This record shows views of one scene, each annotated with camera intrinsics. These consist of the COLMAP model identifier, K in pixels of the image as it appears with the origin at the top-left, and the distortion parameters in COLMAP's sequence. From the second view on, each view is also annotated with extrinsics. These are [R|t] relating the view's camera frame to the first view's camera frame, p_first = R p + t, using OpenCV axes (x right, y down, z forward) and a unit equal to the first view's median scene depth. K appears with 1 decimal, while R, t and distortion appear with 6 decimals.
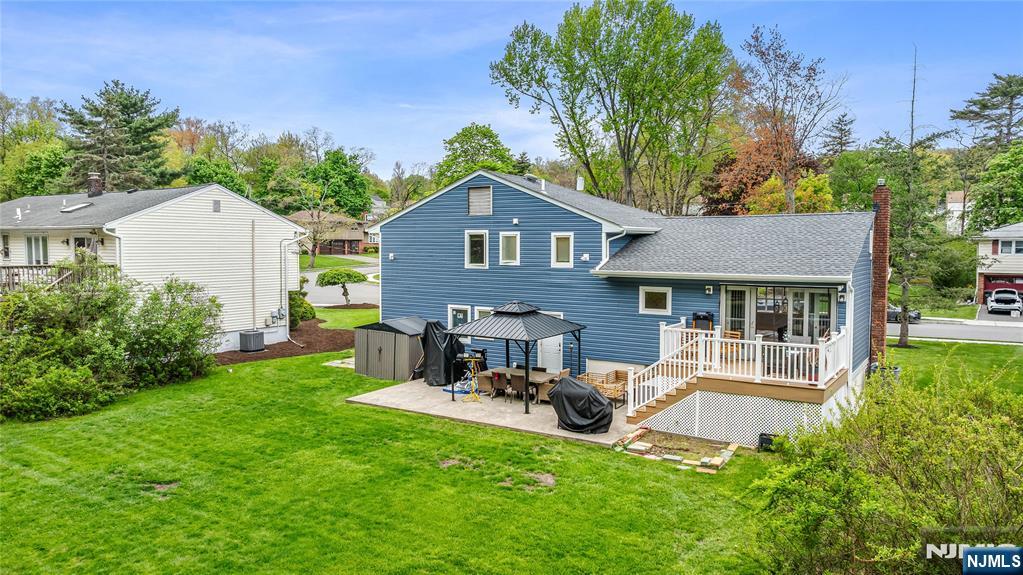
lens RADIAL K [[713.9, 0, 516.6], [0, 713.9, 289.8], [0, 0, 1]] dist [-0.021774, 0.000303]
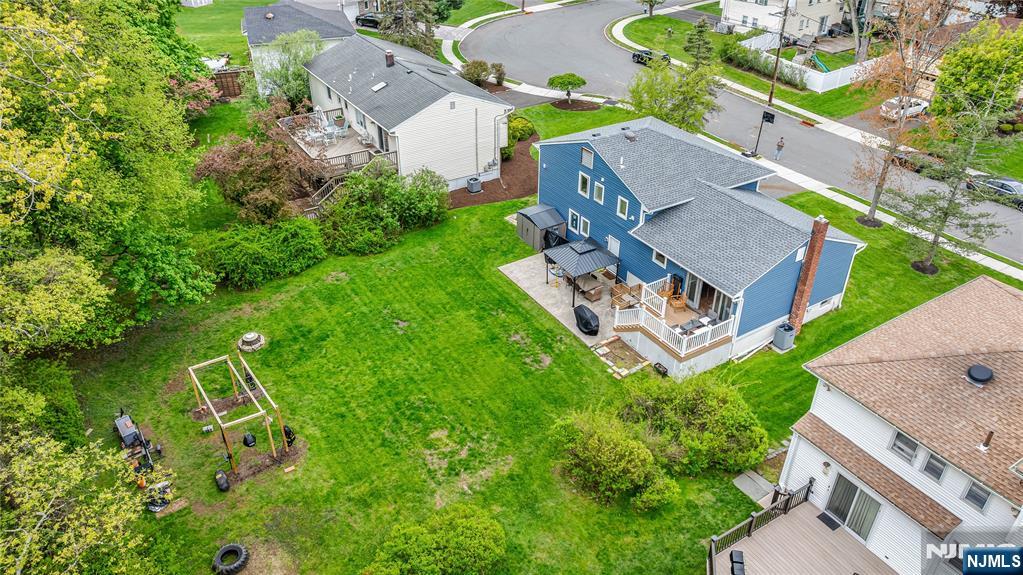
lens RADIAL K [[713.9, 0, 516.6], [0, 713.9, 289.8], [0, 0, 1]] dist [-0.021774, 0.000303]
pose [[0.905656, 0.231189, -0.355442, 0.464951], [-0.027814, 0.868867, 0.494263, -0.688894], [0.423100, -0.437746, 0.793325, -0.487327]]
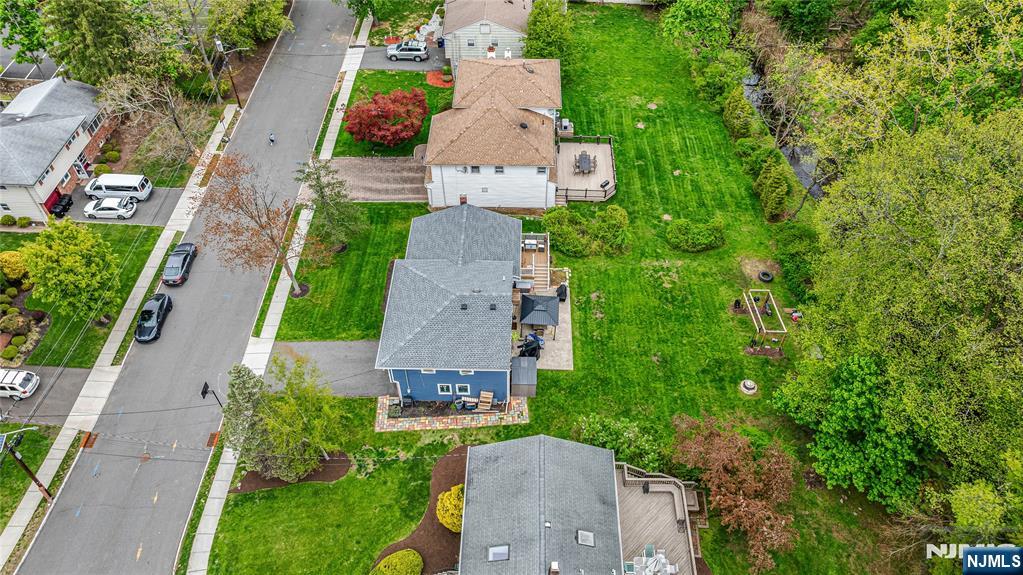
lens RADIAL K [[713.9, 0, 516.6], [0, 713.9, 289.8], [0, 0, 1]] dist [-0.021774, 0.000303]
pose [[-0.528055, -0.629928, 0.569517, -1.333213], [0.043171, 0.649863, 0.758825, -1.888841], [-0.848112, 0.425287, -0.315969, 1.739521]]
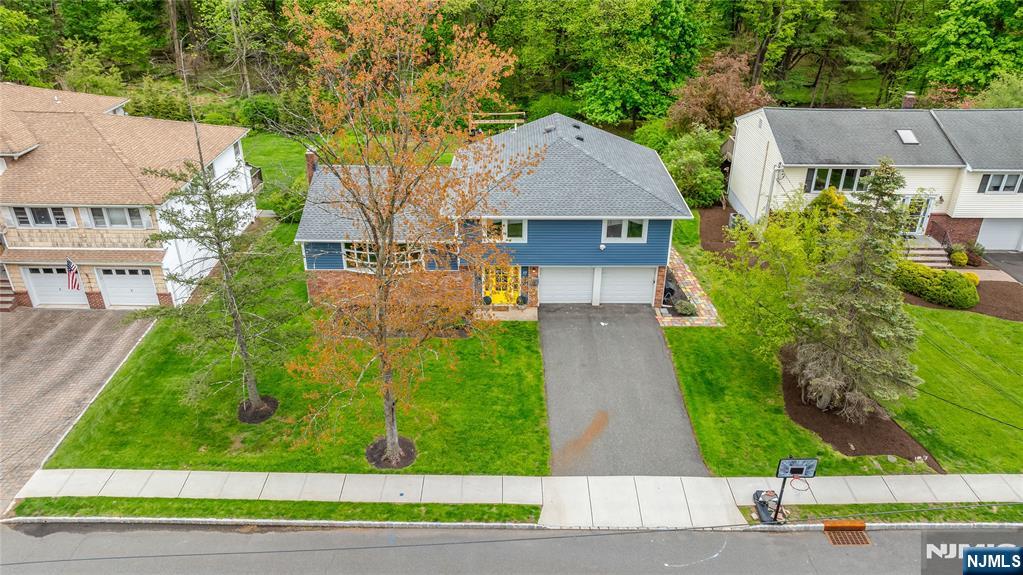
lens RADIAL K [[713.9, 0, 516.6], [0, 713.9, 289.8], [0, 0, 1]] dist [-0.021774, 0.000303]
pose [[-0.837856, 0.248616, -0.485991, 0.906975], [-0.040764, 0.859290, 0.509861, -0.656739], [0.544368, 0.447001, -0.709827, 2.330078]]
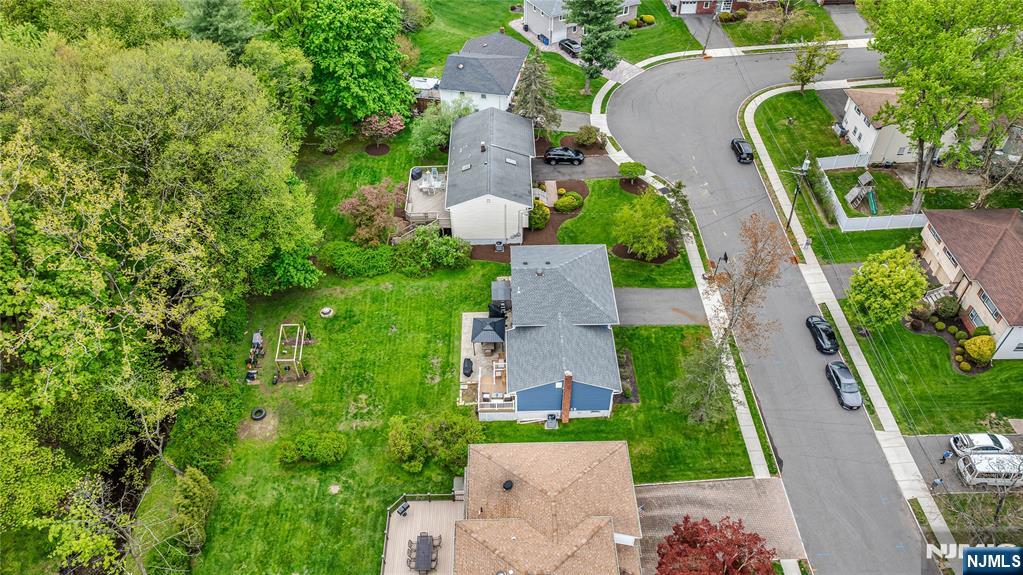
lens RADIAL K [[713.9, 0, 516.6], [0, 713.9, 289.8], [0, 0, 1]] dist [-0.021774, 0.000303]
pose [[0.562141, 0.570585, -0.598690, 1.698042], [-0.041880, 0.742604, 0.668420, -2.001983], [0.825980, -0.350673, 0.441344, -0.208389]]
